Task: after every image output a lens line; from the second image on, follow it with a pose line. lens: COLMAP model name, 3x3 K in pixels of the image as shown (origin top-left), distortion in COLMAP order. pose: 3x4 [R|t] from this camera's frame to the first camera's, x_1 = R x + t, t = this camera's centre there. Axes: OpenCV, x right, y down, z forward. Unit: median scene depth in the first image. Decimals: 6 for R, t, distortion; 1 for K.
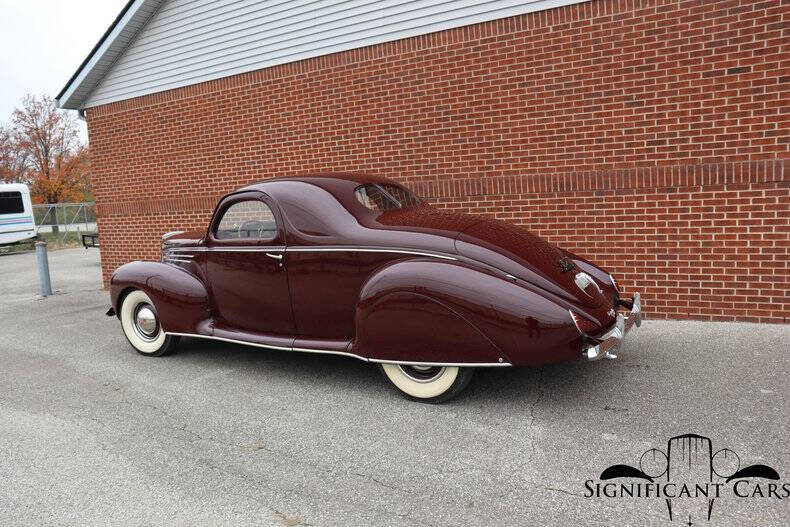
lens RADIAL K [[558.5, 0, 403.4], [0, 558.5, 260.6], [0, 0, 1]] dist [-0.113711, 0.079964]
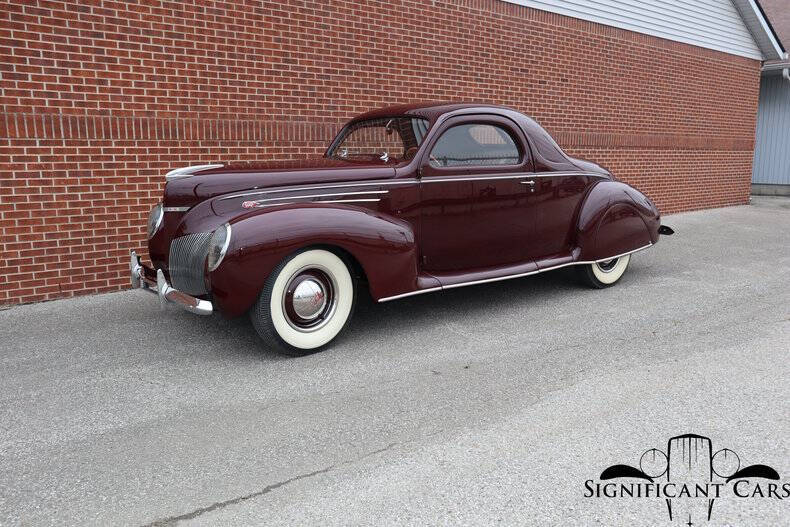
lens RADIAL K [[615.7, 0, 400.4], [0, 615.7, 257.9], [0, 0, 1]] dist [-0.095808, 0.096201]
pose [[0.384326, -0.100430, 0.917719, -1.033399], [0.088428, 0.993499, 0.071691, 0.021463], [-0.918953, 0.053599, 0.390708, 0.595495]]
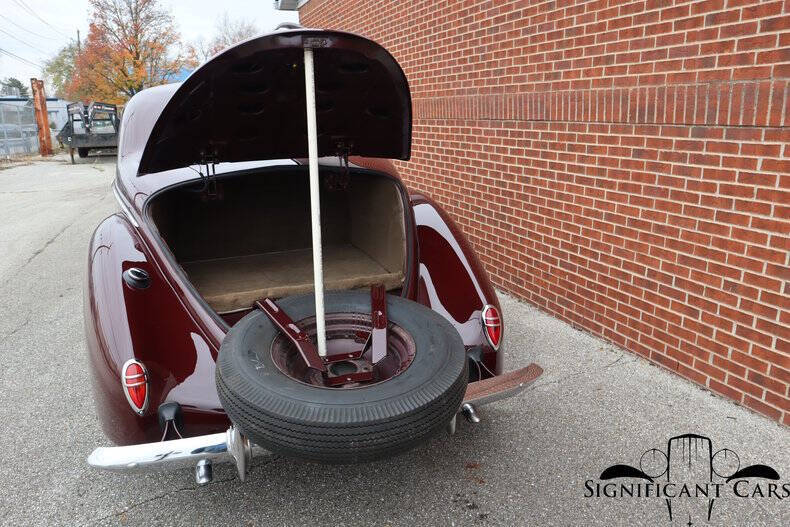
lens RADIAL K [[580.0, 0, 393.8], [0, 580.0, 266.9], [0, 0, 1]] dist [-0.080116, 0.039351]
pose [[0.771507, 0.210609, -0.600351, 0.482655], [-0.110222, 0.973597, 0.199902, -0.078052], [0.626600, -0.088054, 0.774350, 0.438154]]
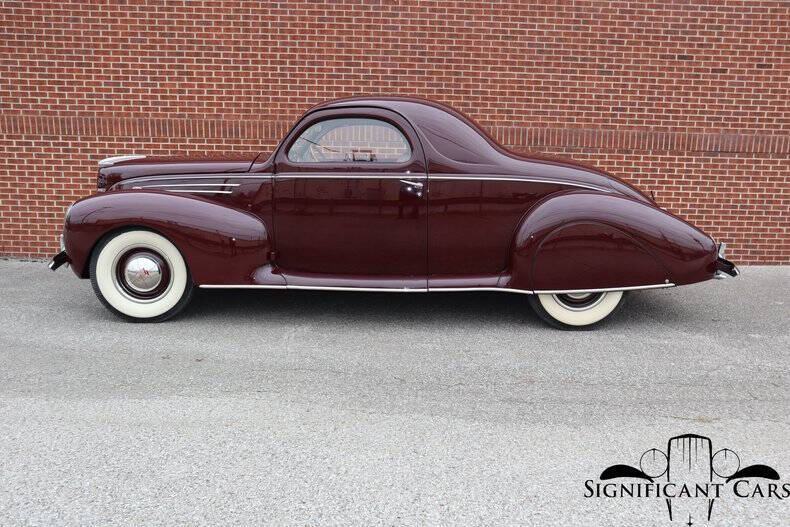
lens RADIAL K [[615.7, 0, 401.4], [0, 615.7, 258.0], [0, 0, 1]] dist [-0.095808, 0.096201]
pose [[0.853740, -0.007125, 0.520651, -0.569775], [-0.009140, 0.999547, 0.028666, 0.061323], [-0.520620, -0.029232, 0.853288, 0.135259]]
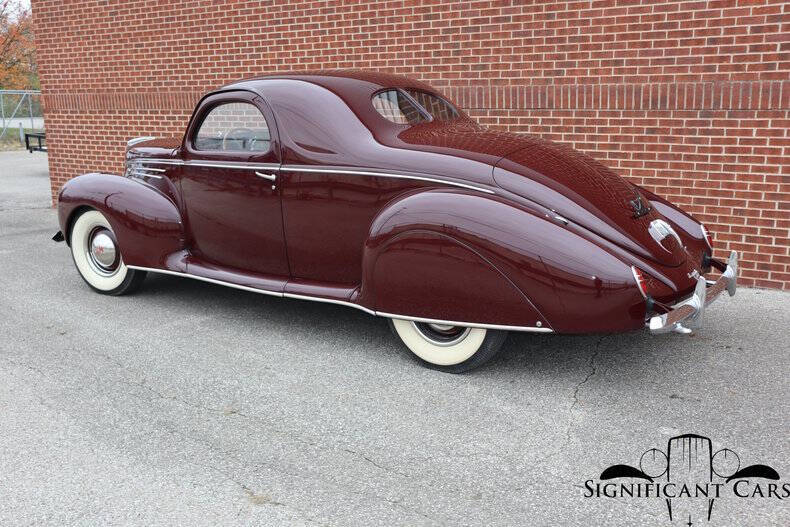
lens RADIAL K [[741.0, 0, 407.6], [0, 741.0, 264.0], [0, 0, 1]] dist [-0.011786, 0.000000]
pose [[0.996476, 0.061388, -0.057166, 0.026915], [-0.055362, 0.993283, 0.101606, -0.001282], [0.063020, -0.098083, 0.993181, -0.030392]]
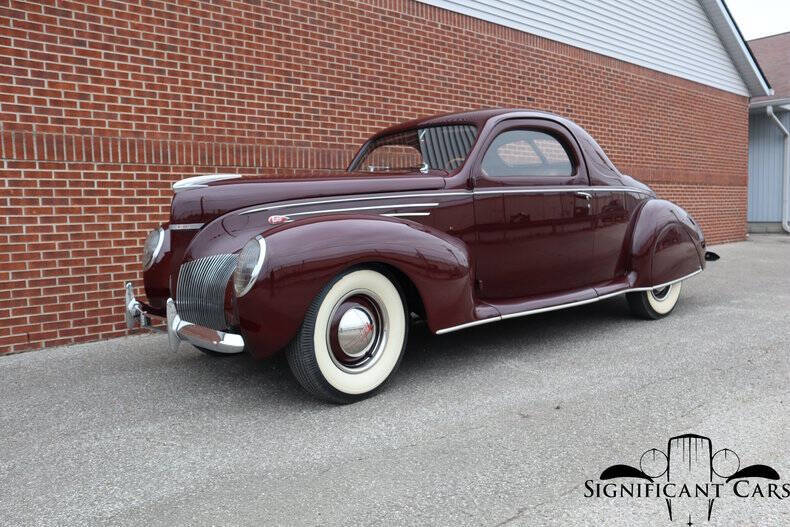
lens RADIAL K [[615.7, 0, 395.6], [0, 615.7, 263.2], [0, 0, 1]] dist [-0.095808, 0.096201]
pose [[0.339552, -0.031656, 0.940055, -0.950617], [0.114491, 0.993393, -0.007902, 0.053902], [-0.933593, 0.110311, 0.340933, 0.730334]]
